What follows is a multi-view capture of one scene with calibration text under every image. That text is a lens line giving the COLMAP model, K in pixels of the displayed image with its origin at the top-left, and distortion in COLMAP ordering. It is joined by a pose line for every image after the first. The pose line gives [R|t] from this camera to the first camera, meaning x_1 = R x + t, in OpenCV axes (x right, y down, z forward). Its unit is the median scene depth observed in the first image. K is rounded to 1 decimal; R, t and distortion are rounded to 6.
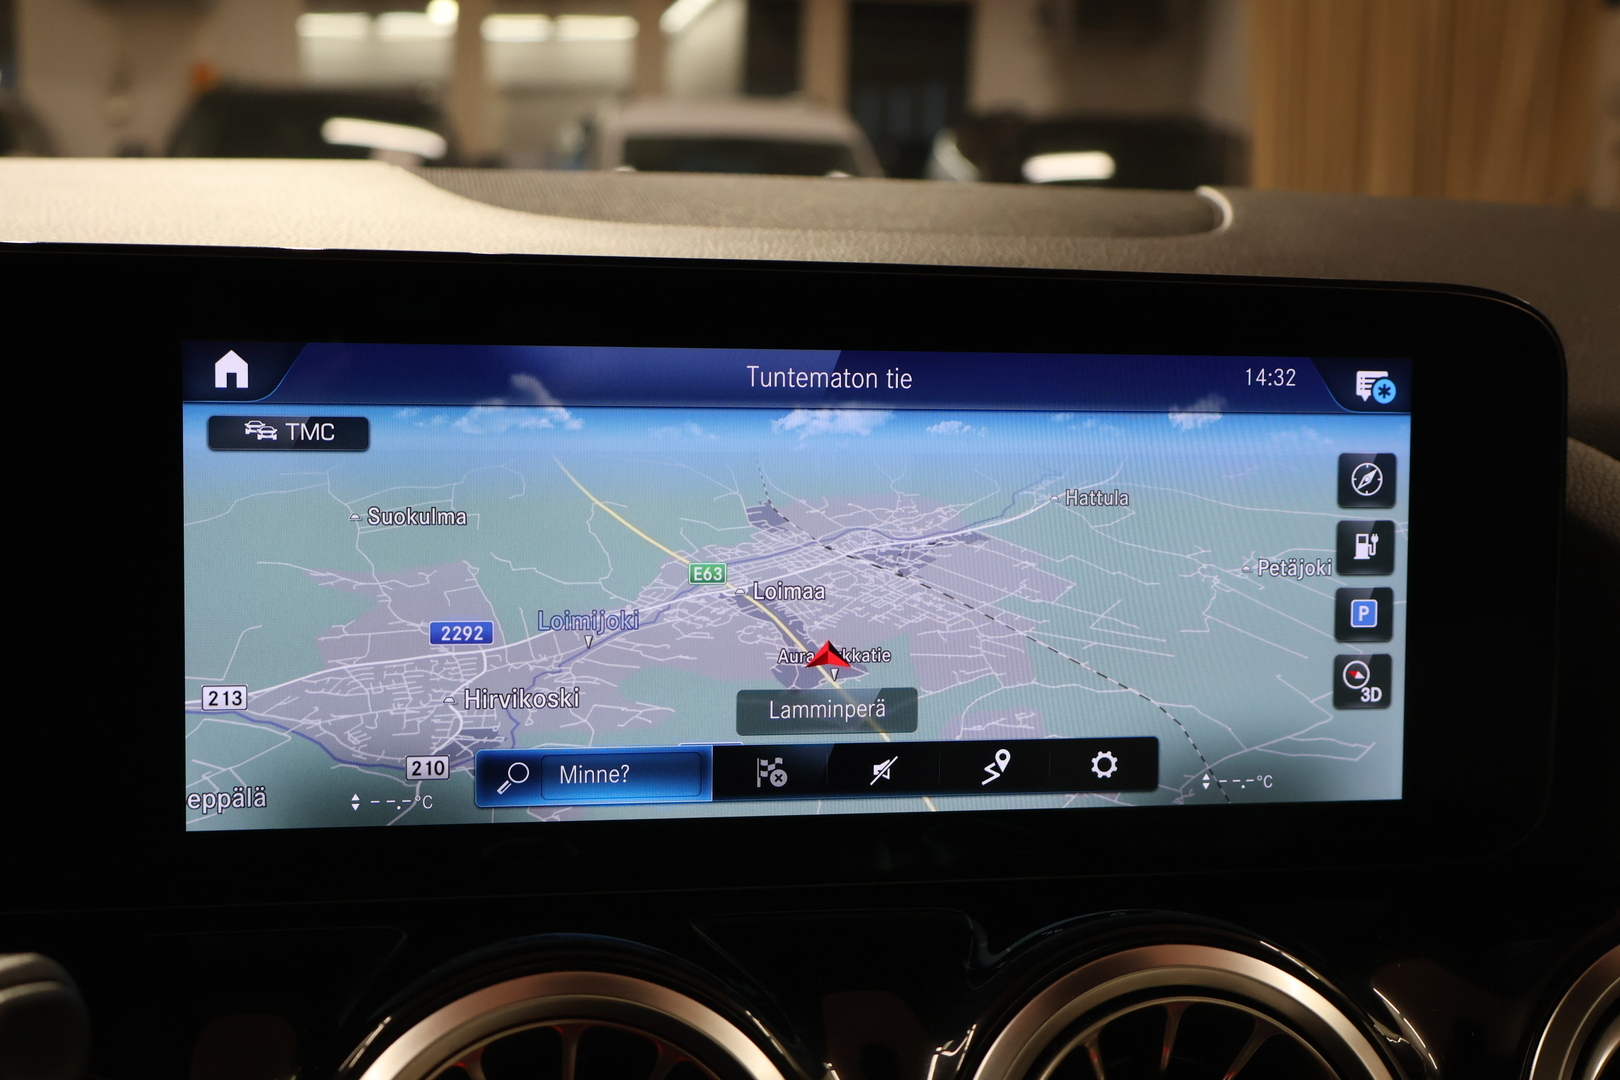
lens RADIAL K [[2107.4, 0, 825.8], [0, 2107.4, 532.6], [0, 0, 1]] dist [0.050896, 0.000000]
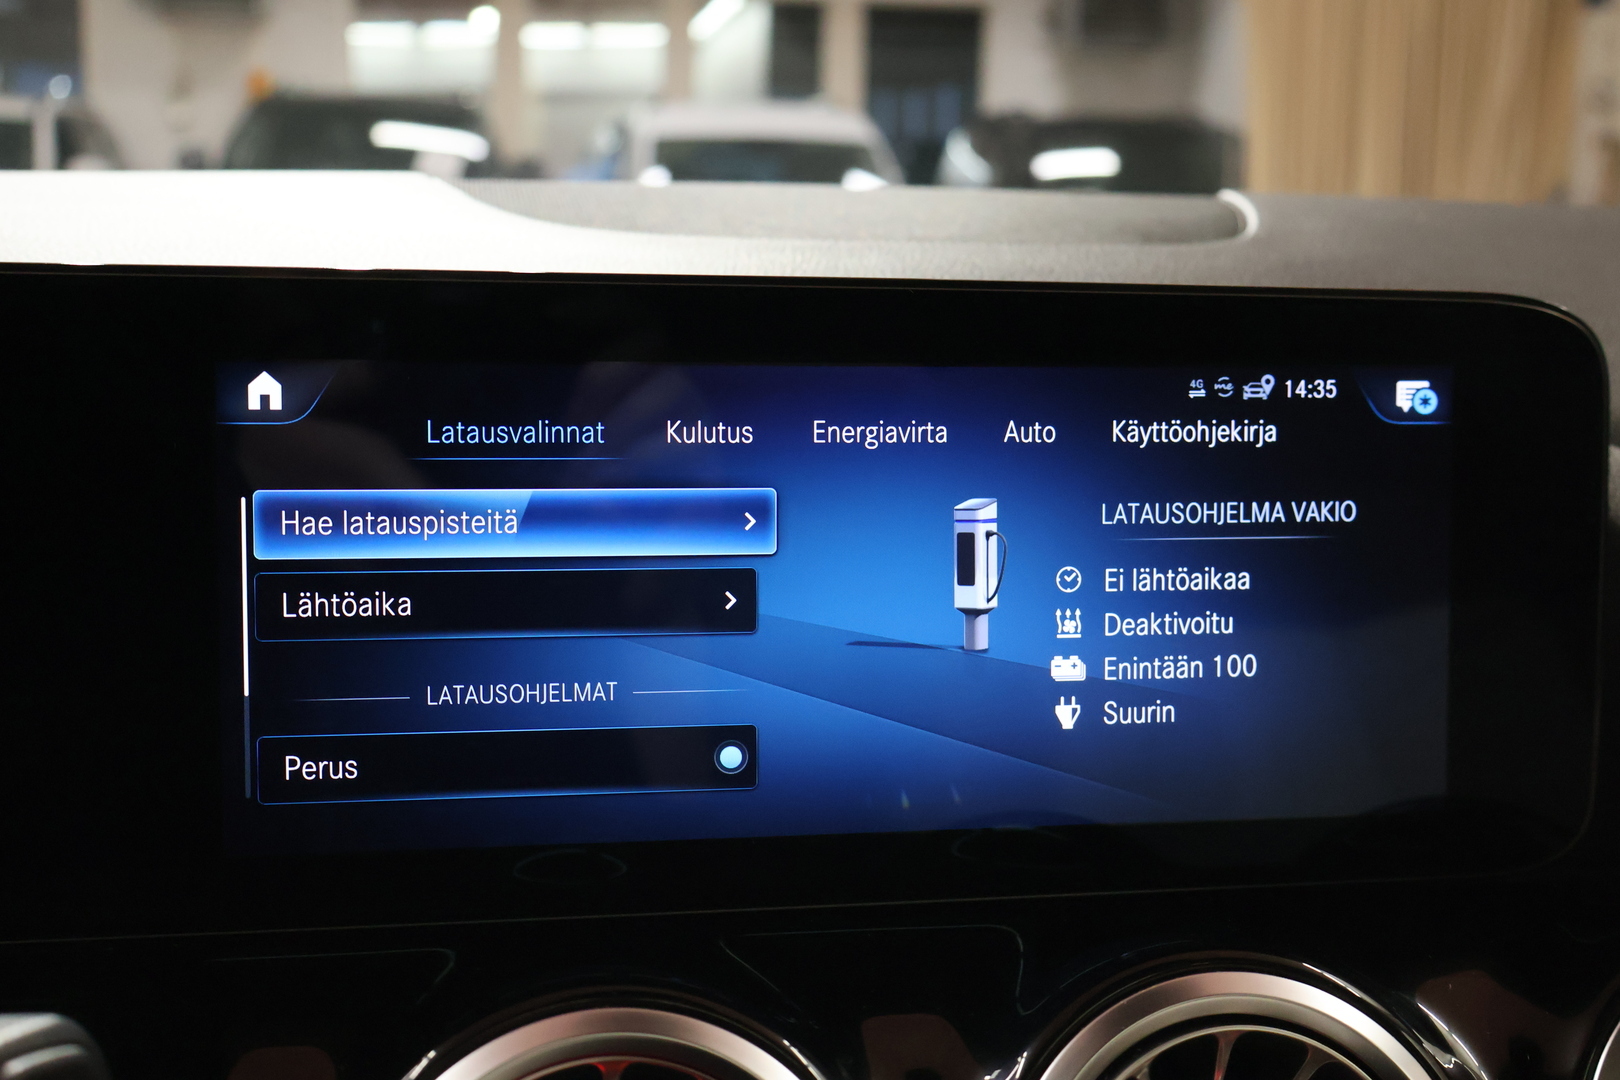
lens RADIAL K [[1956.5, 0, 835.2], [0, 1956.5, 530.5], [0, 0, 1]] dist [0.070221, 0.000000]
pose [[0.999965, -0.006946, -0.004727, -0.008848], [0.007005, 0.999897, 0.012557, -0.019156], [0.004640, -0.012590, 0.999910, 0.070384]]
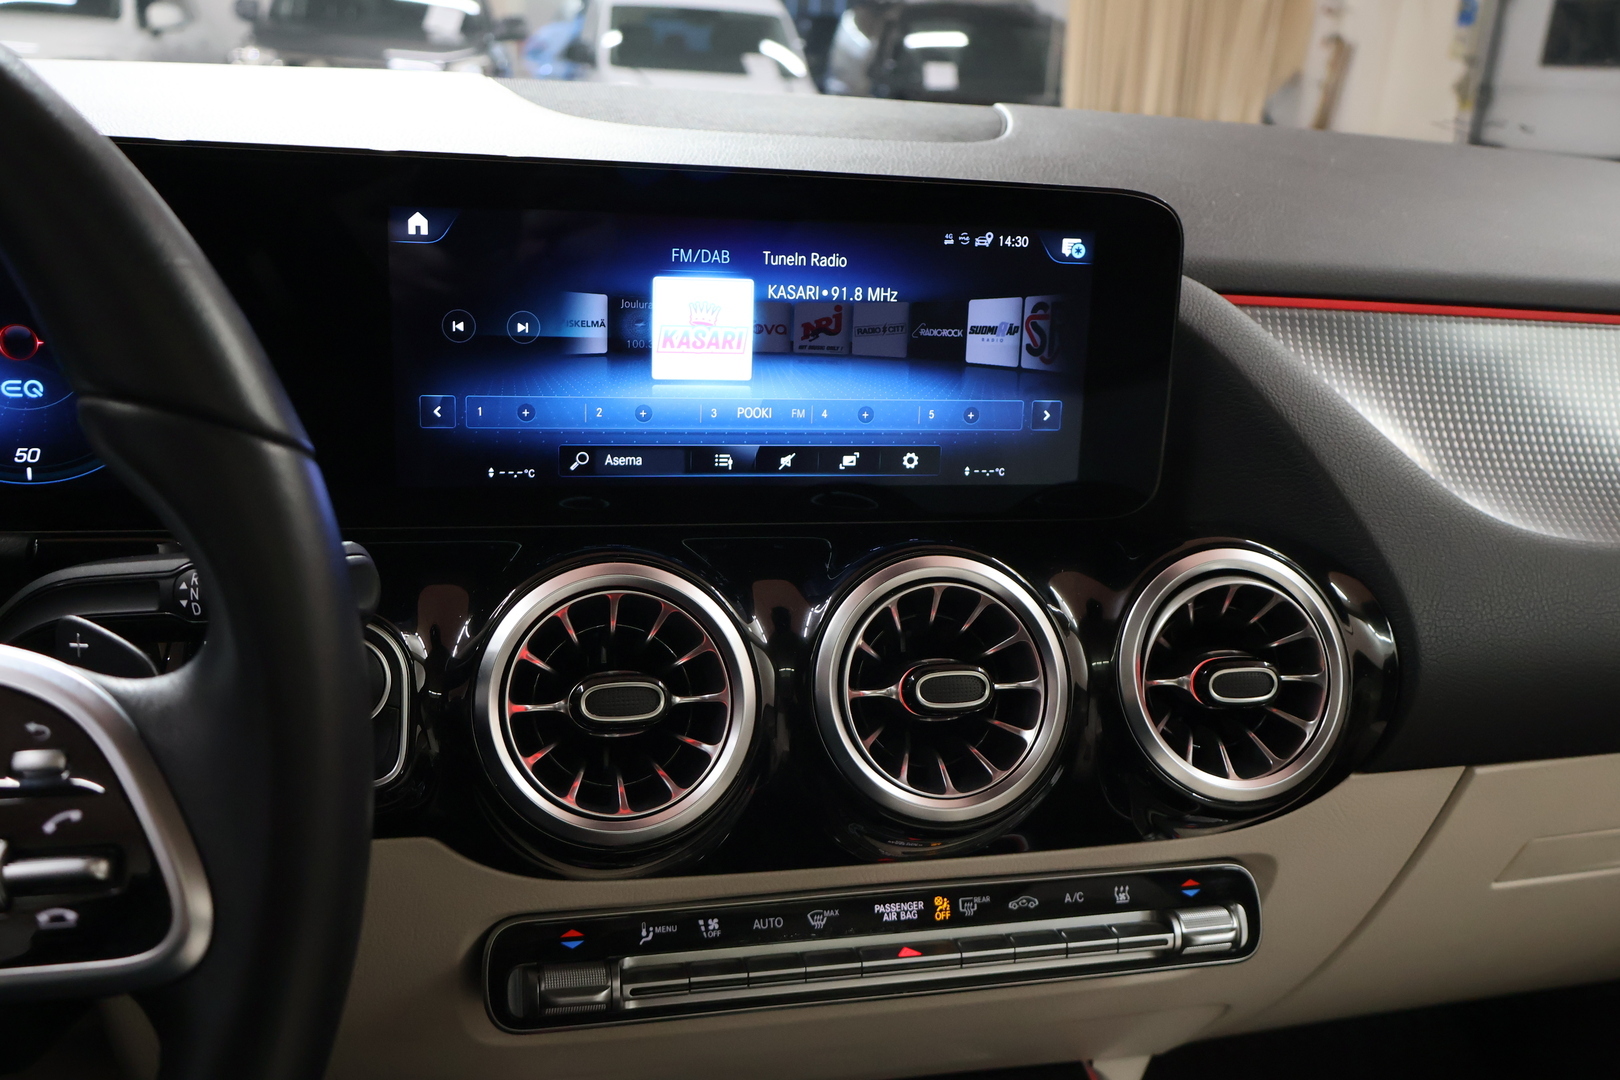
lens RADIAL K [[1506.2, 0, 806.9], [0, 1506.2, 531.5], [0, 0, 1]] dist [0.062797, 0.000000]
pose [[0.999138, 0.018794, 0.037018, -0.001483], [-0.024130, 0.988477, 0.149438, -0.018339], [-0.033783, -0.150203, 0.988078, -0.251384]]
